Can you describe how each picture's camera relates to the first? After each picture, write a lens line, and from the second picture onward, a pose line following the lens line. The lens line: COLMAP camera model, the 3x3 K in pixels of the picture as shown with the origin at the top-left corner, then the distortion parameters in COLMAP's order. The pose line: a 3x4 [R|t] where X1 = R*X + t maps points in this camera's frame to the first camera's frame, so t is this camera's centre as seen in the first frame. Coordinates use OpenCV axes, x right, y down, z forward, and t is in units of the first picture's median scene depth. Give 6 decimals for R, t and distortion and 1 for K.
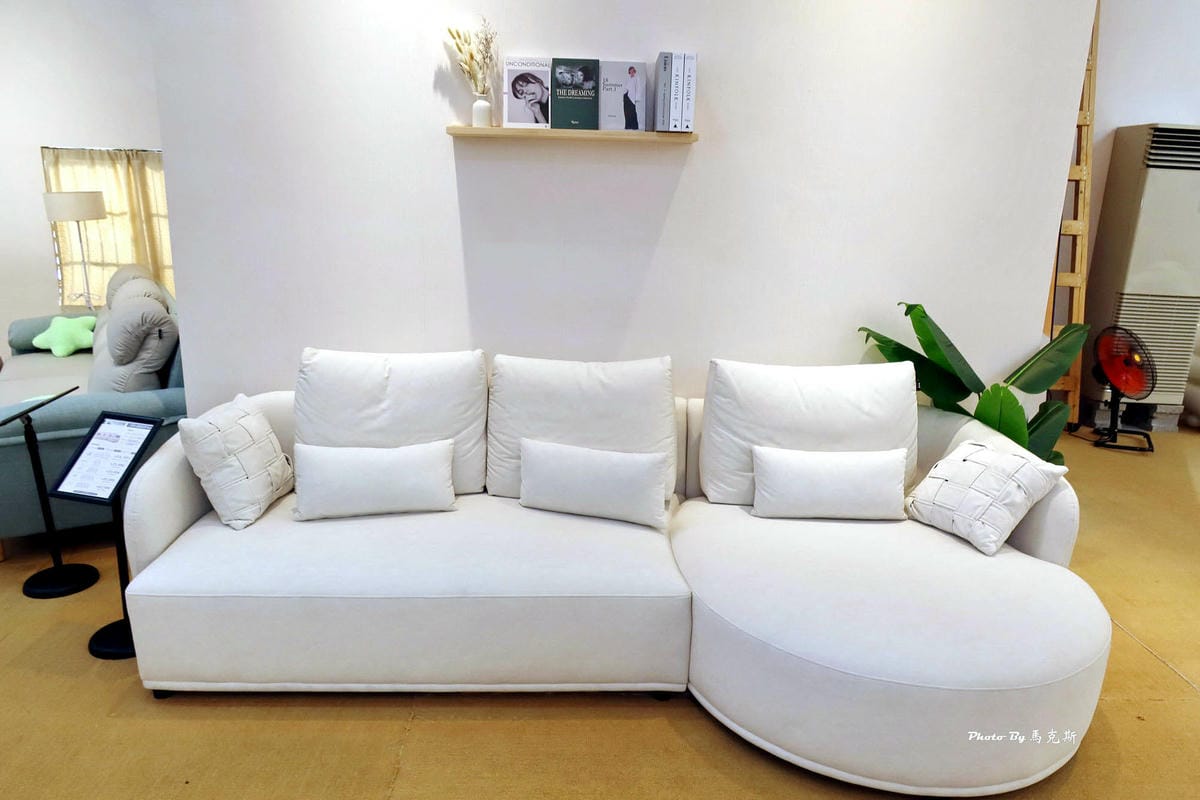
lens RADIAL K [[825.2, 0, 600.0], [0, 825.2, 400.0], [0, 0, 1]] dist [-0.005741, 0.001167]
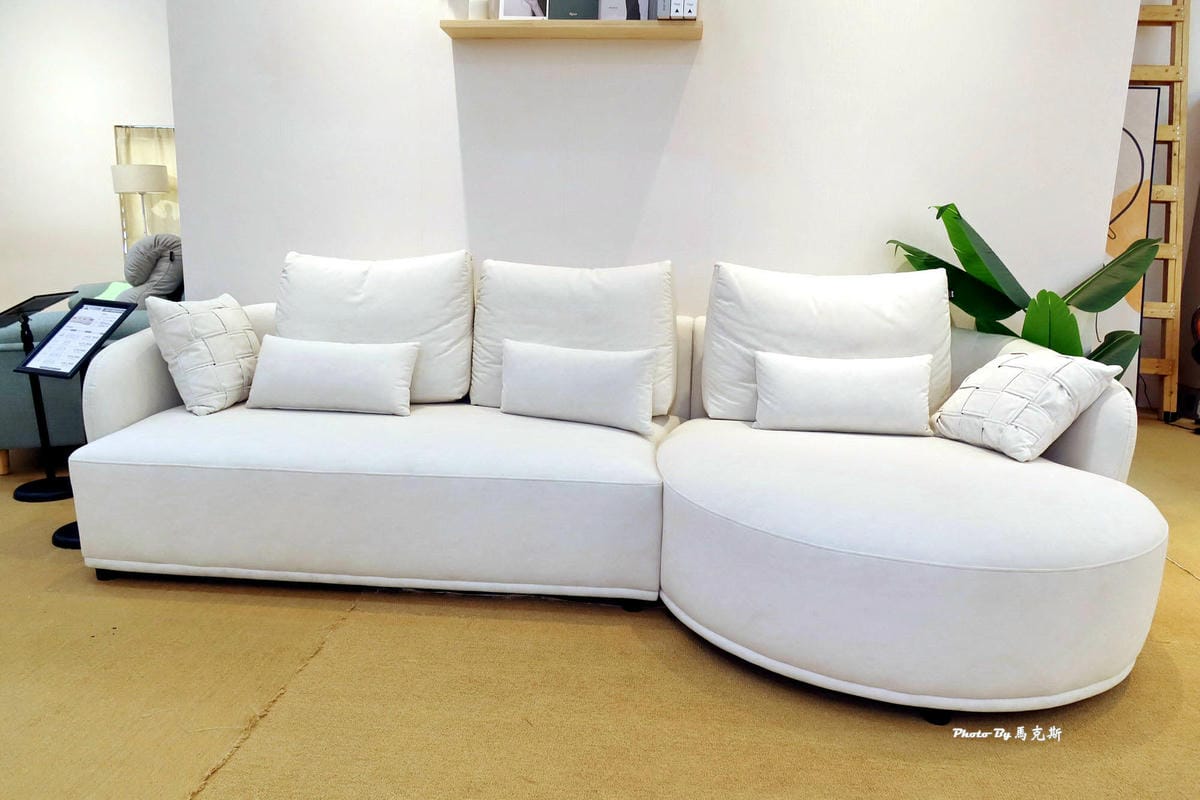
lens RADIAL K [[825.2, 0, 600.0], [0, 825.2, 400.0], [0, 0, 1]] dist [-0.005741, 0.001167]
pose [[0.993335, 0.020651, -0.113396, 0.118046], [-0.027924, 0.997627, -0.062931, 0.167642], [0.111827, 0.065678, 0.991555, 0.090540]]
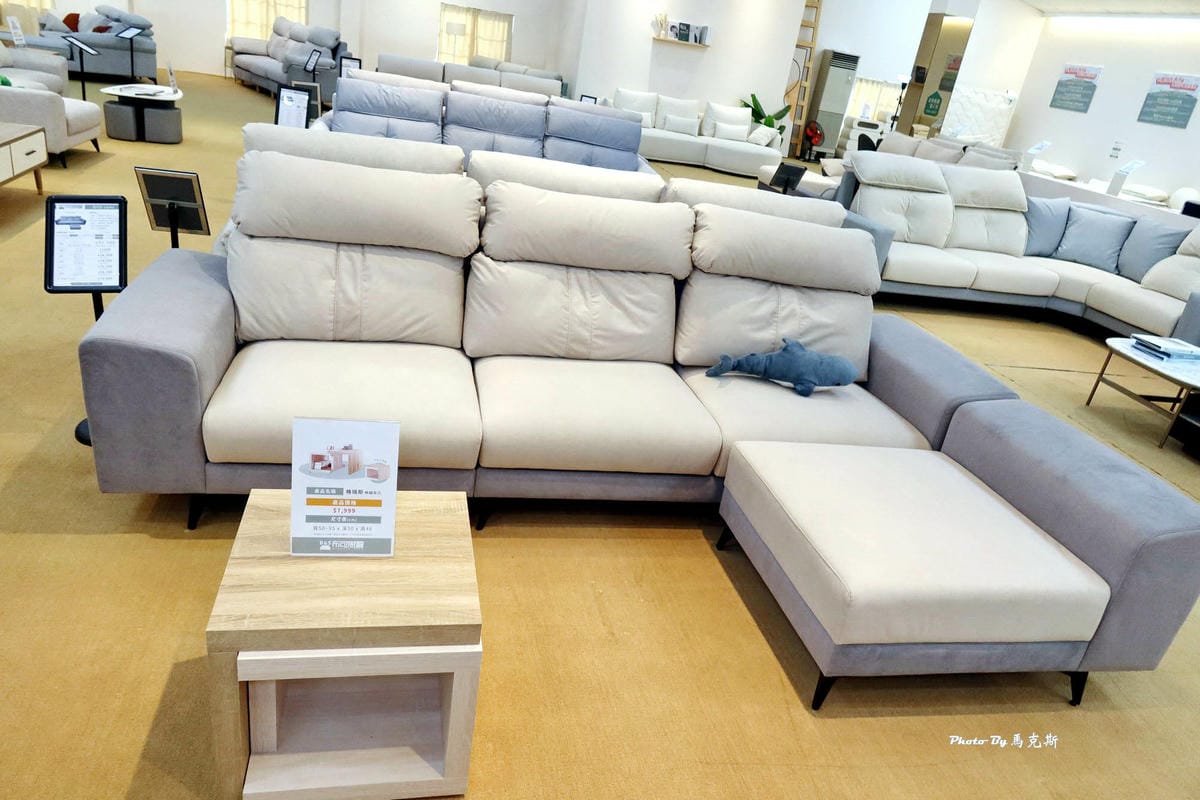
lens RADIAL K [[825.2, 0, 600.0], [0, 825.2, 400.0], [0, 0, 1]] dist [-0.005741, 0.001167]
pose [[0.974814, 0.037034, 0.219923, -1.322770], [-0.077051, 0.981320, 0.176281, 0.778027], [-0.209286, -0.188786, 0.959458, -3.361158]]
